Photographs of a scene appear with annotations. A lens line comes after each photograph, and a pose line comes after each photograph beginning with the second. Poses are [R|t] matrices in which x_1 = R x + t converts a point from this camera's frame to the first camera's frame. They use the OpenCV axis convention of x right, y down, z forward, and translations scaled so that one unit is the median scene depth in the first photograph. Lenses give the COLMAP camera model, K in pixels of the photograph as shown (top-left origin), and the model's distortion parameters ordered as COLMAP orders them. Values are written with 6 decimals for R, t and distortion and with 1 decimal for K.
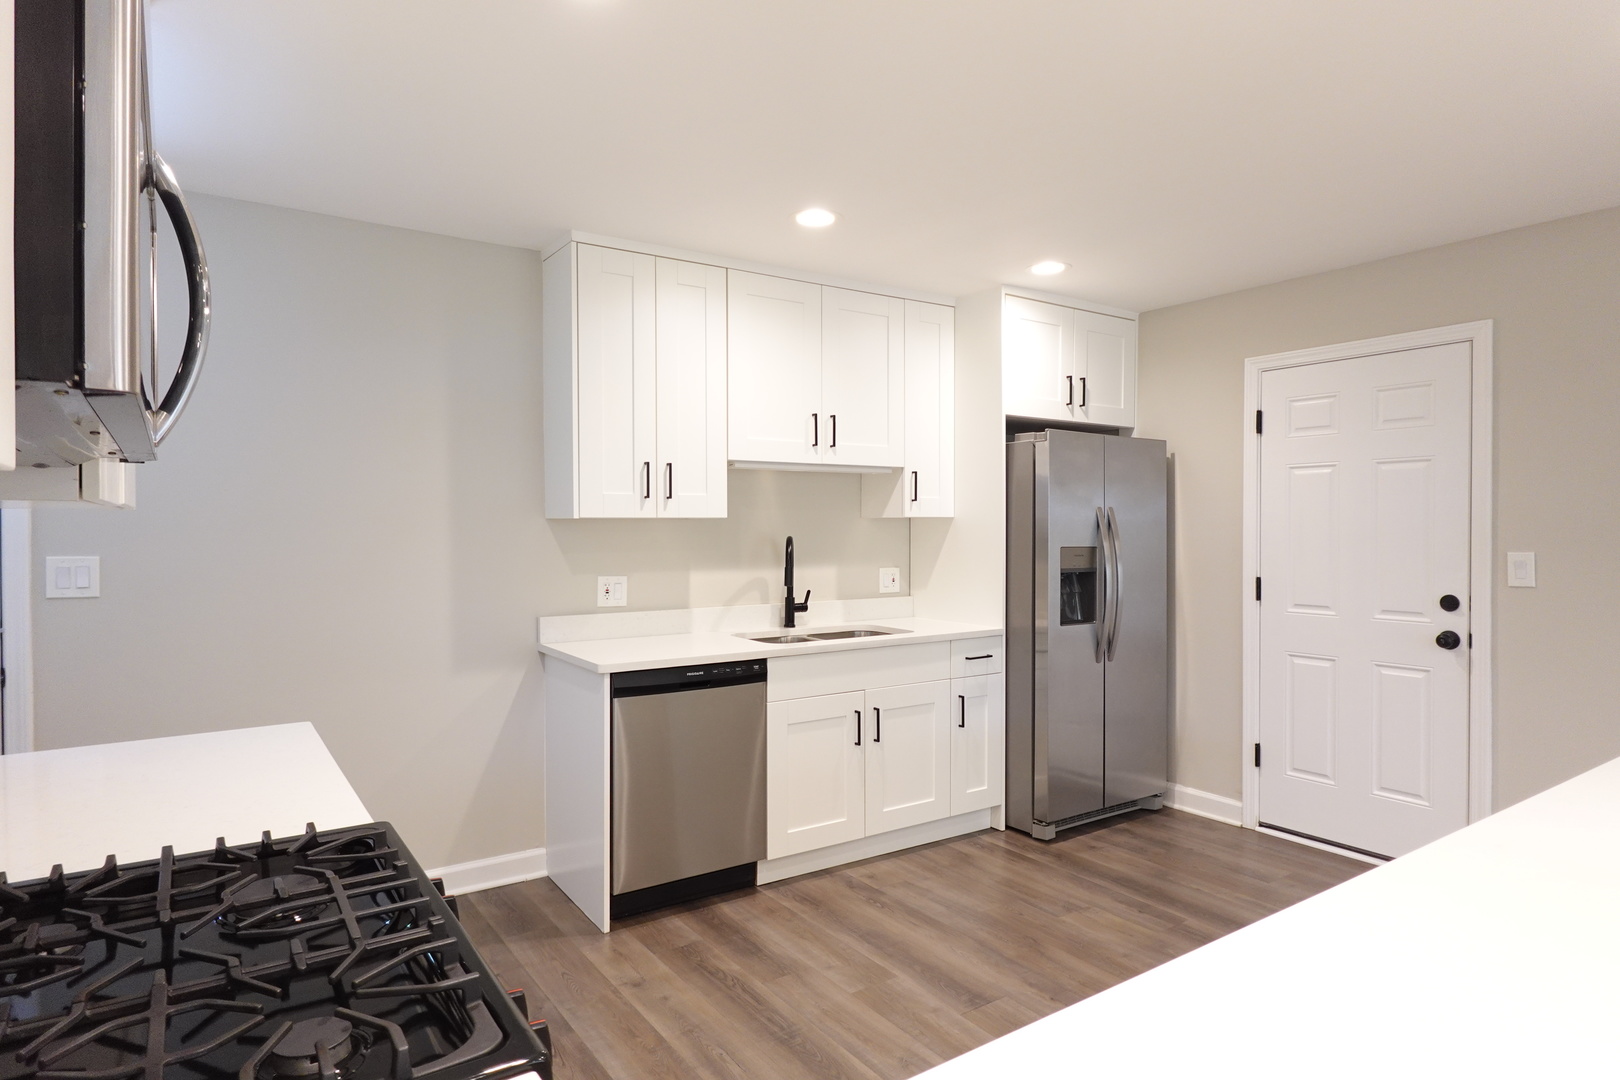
lens RADIAL K [[915.1, 0, 812.9], [0, 915.1, 546.1], [0, 0, 1]] dist [-0.005046, 0.002596]
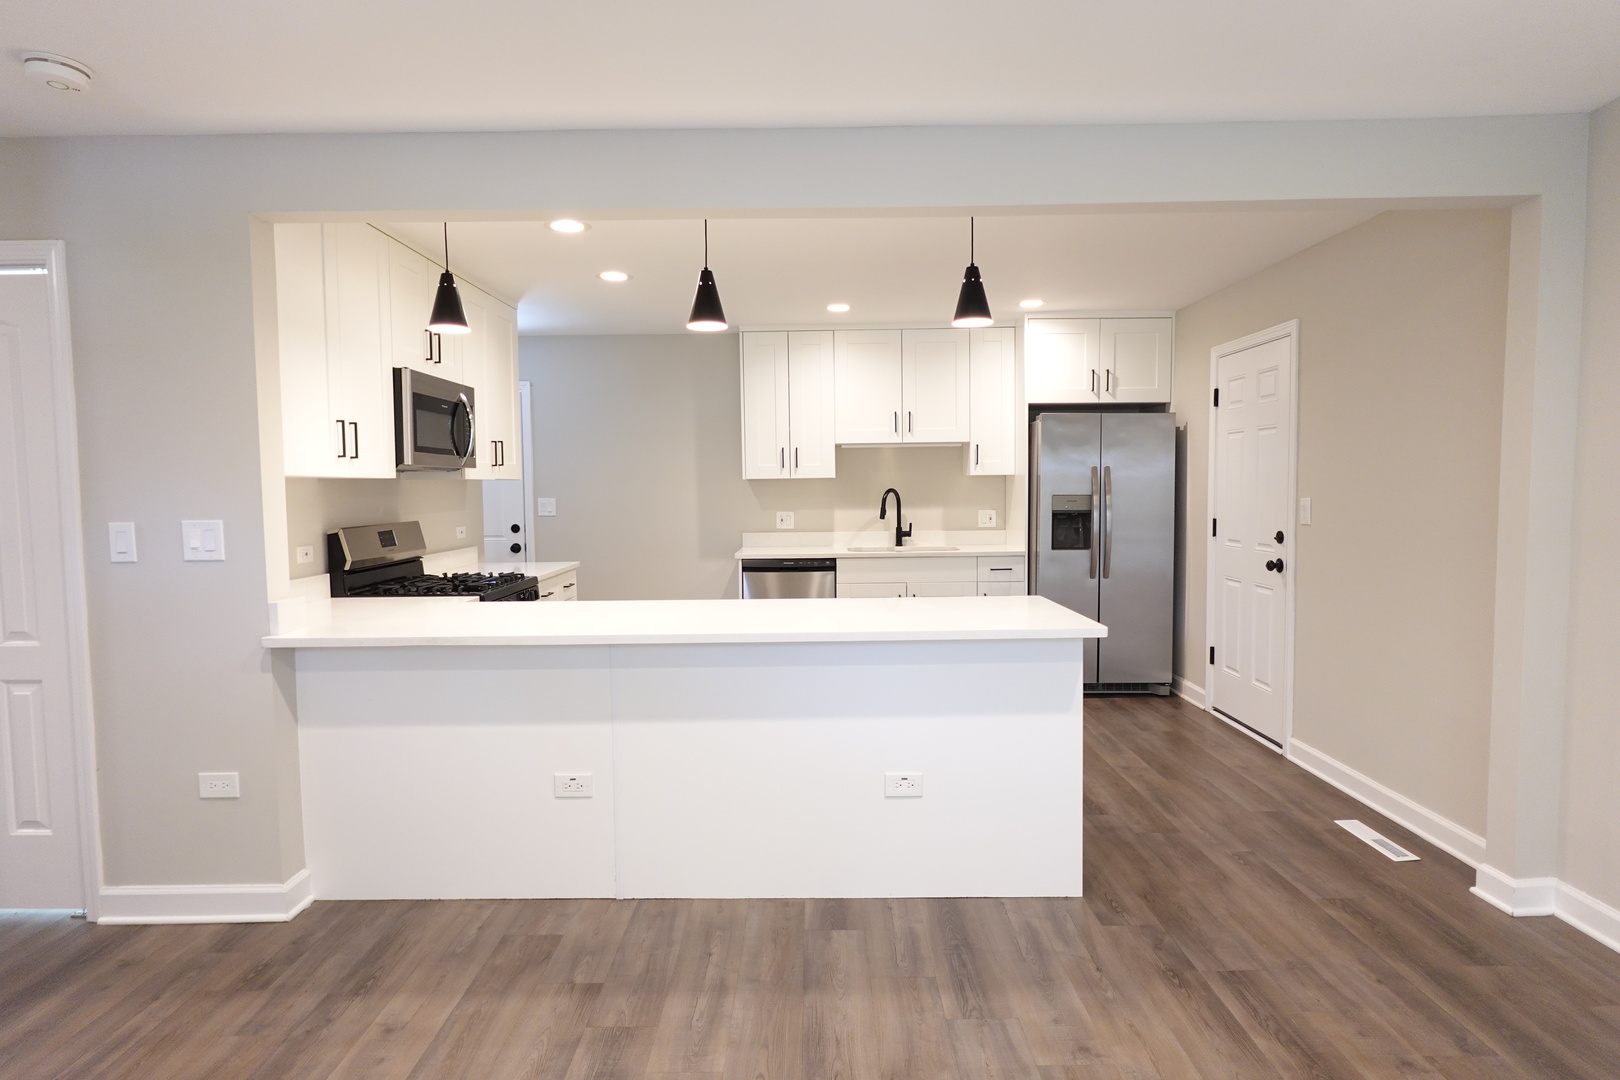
lens RADIAL K [[915.1, 0, 812.0], [0, 915.1, 544.1], [0, 0, 1]] dist [-0.005046, 0.002596]
pose [[0.822512, 0.029280, -0.567994, 0.793101], [-0.002042, 0.998820, 0.048532, 0.009447], [0.568745, -0.038758, 0.821600, -0.405124]]
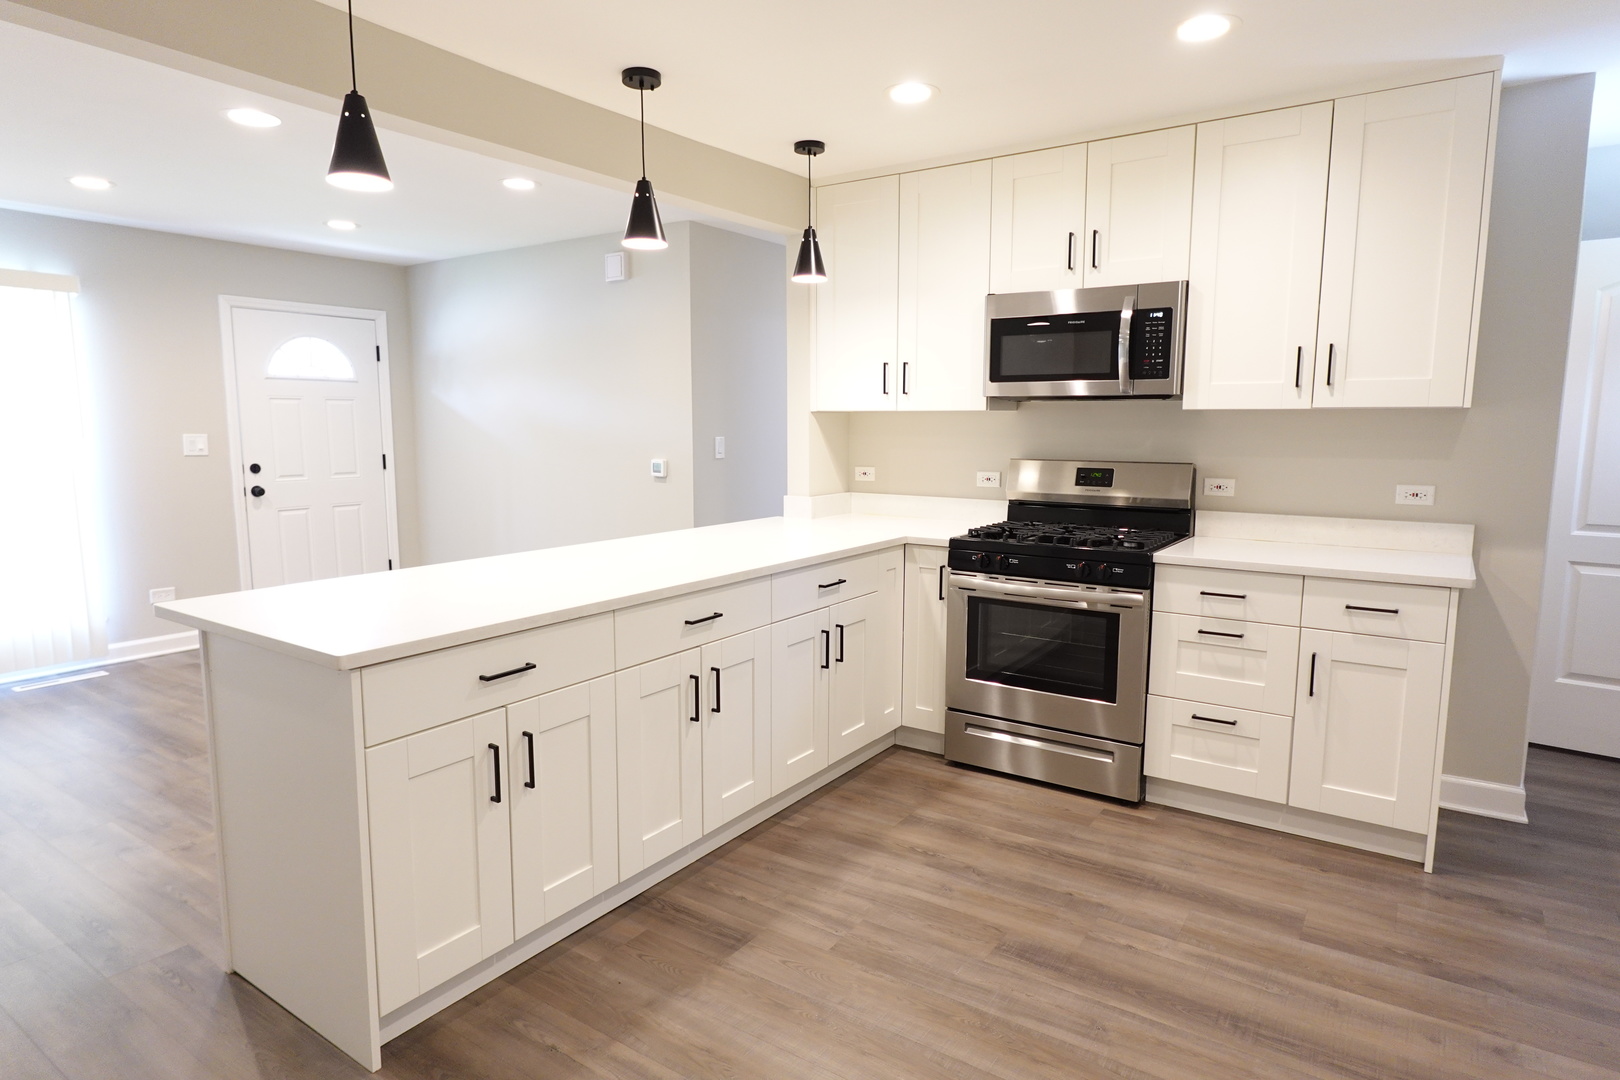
lens RADIAL K [[915.1, 0, 809.0], [0, 915.1, 539.2], [0, 0, 1]] dist [-0.005046, 0.002596]
pose [[-0.933756, 0.045931, -0.354951, 0.394401], [-0.007500, 0.989003, 0.147706, -0.019581], [0.357831, 0.140583, -0.923143, 0.993640]]
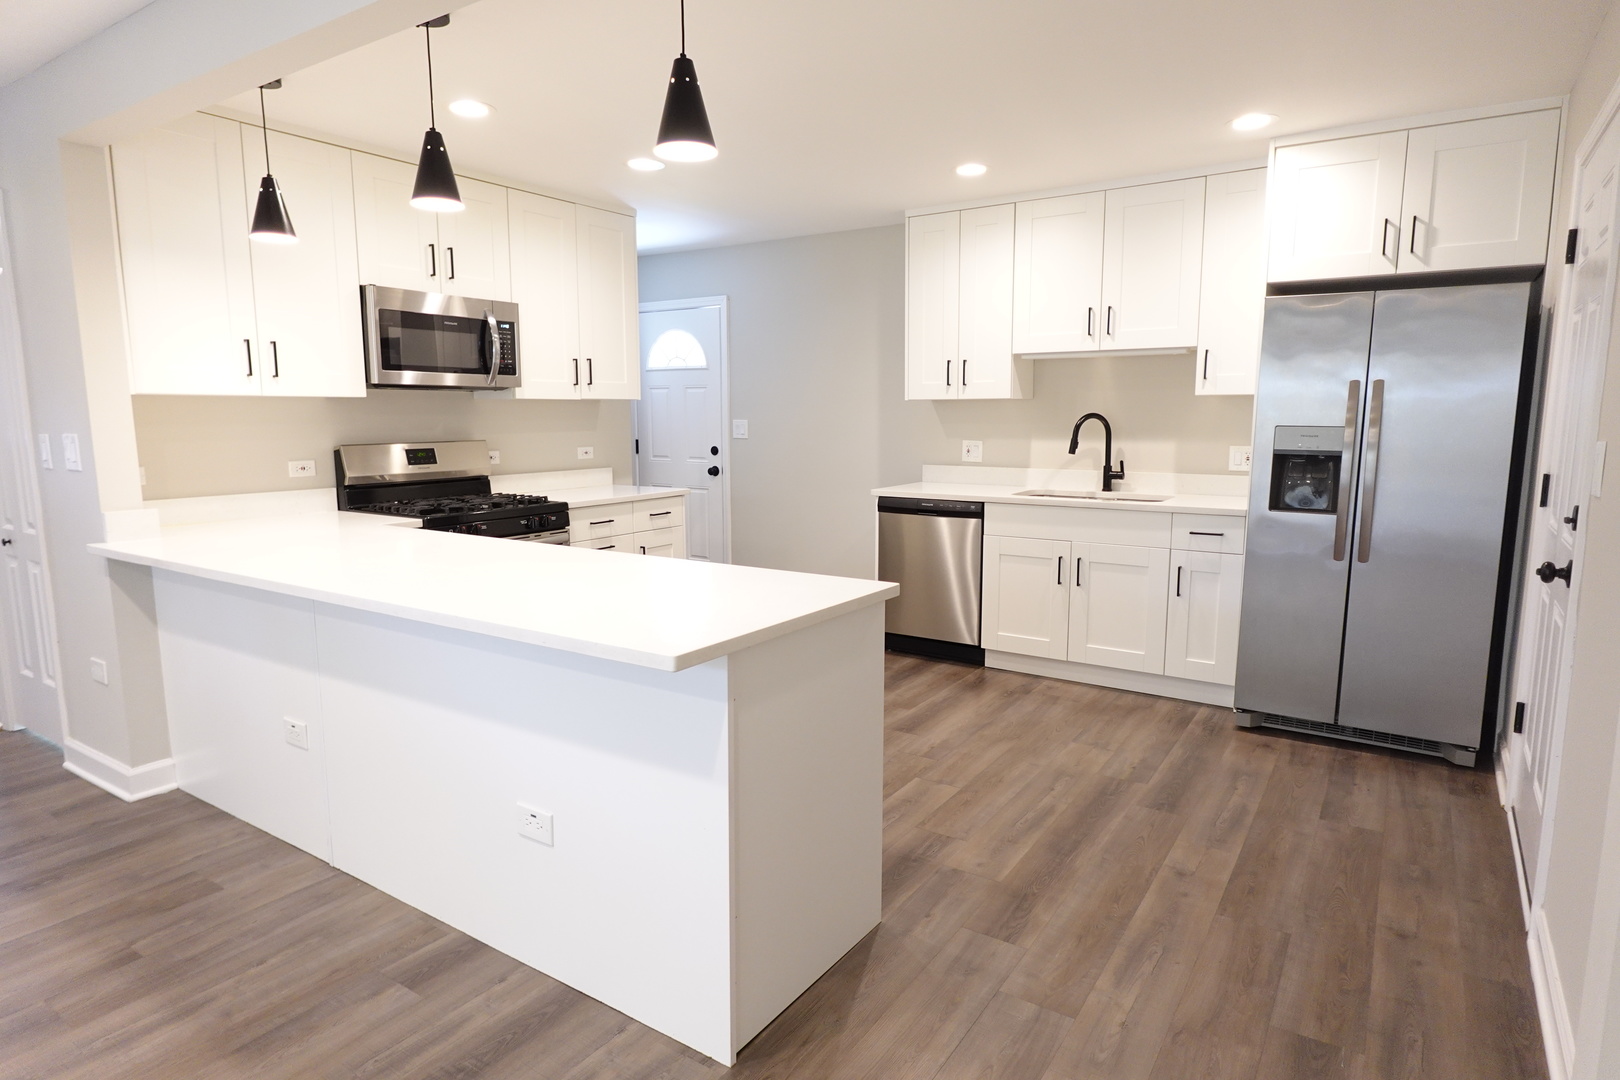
lens RADIAL K [[915.1, 0, 812.1], [0, 915.1, 543.5], [0, 0, 1]] dist [-0.005046, 0.002596]
pose [[0.372998, 0.133273, -0.918211, 0.977713], [-0.017036, 0.990447, 0.136838, 0.000848], [0.927676, -0.035398, 0.371705, 0.221715]]
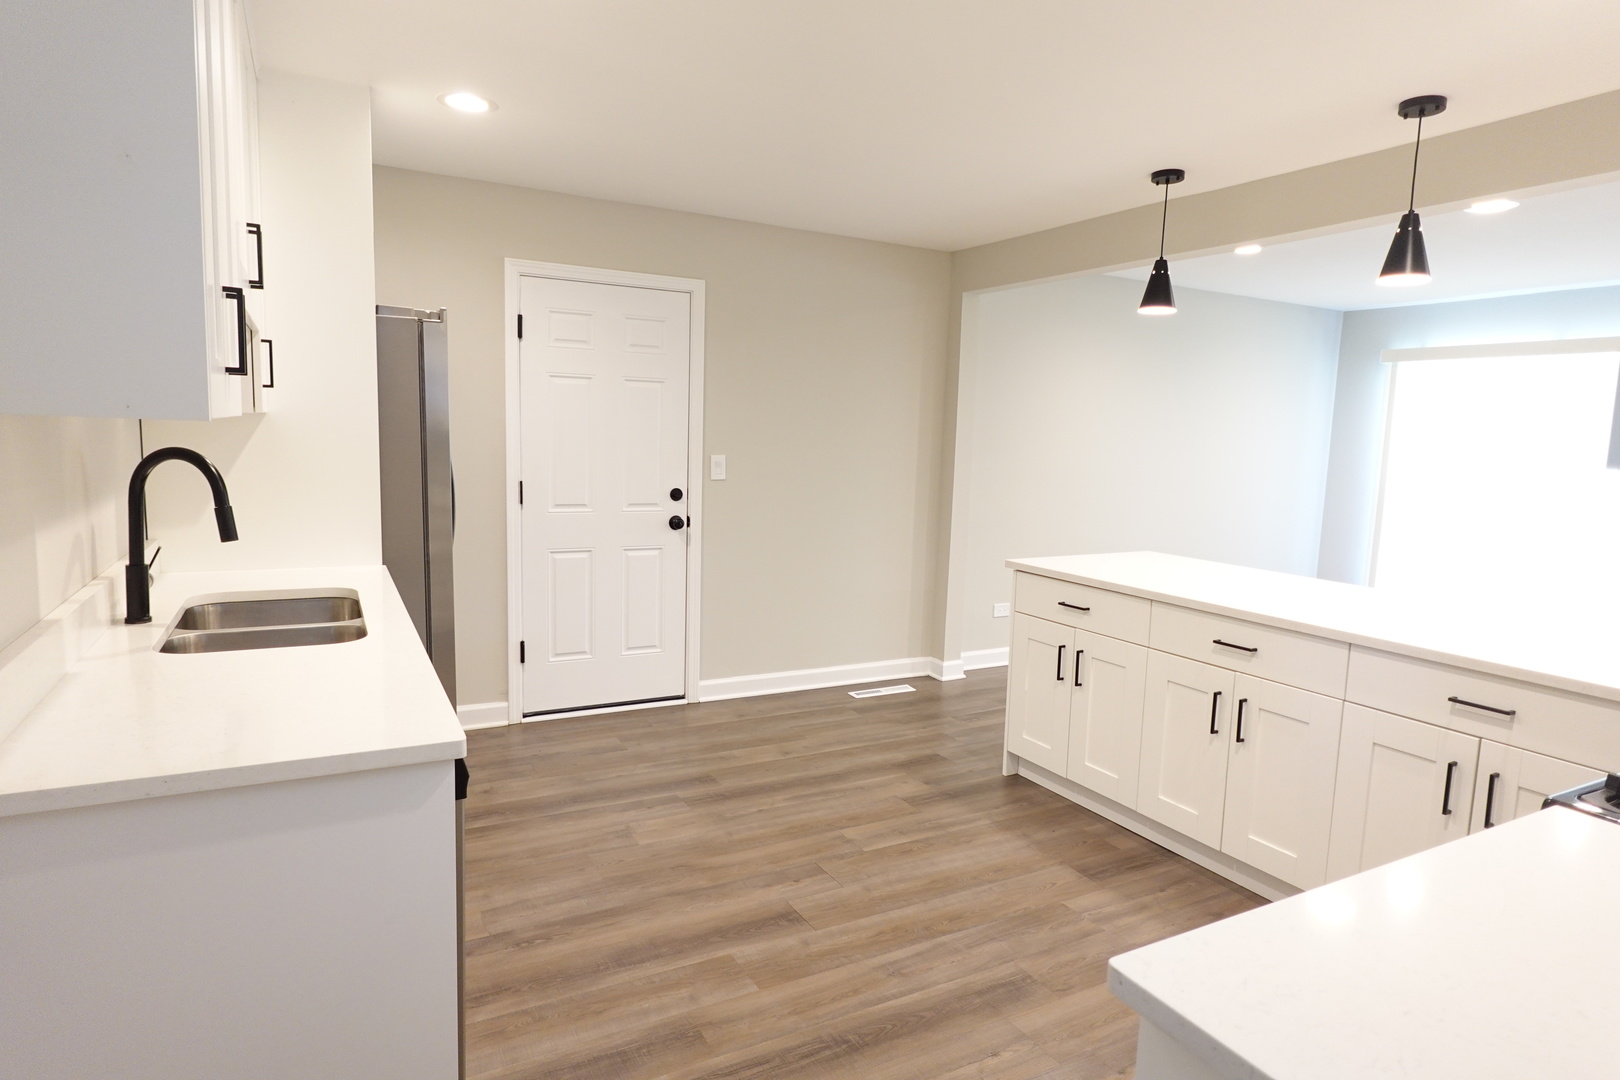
lens RADIAL K [[915.1, 0, 809.8], [0, 915.1, 542.0], [0, 0, 1]] dist [-0.005046, 0.002596]
pose [[0.103459, -0.115303, 0.987928, -0.523066], [-0.010715, 0.993071, 0.117025, -0.022611], [-0.994576, -0.022693, 0.101507, 0.603140]]
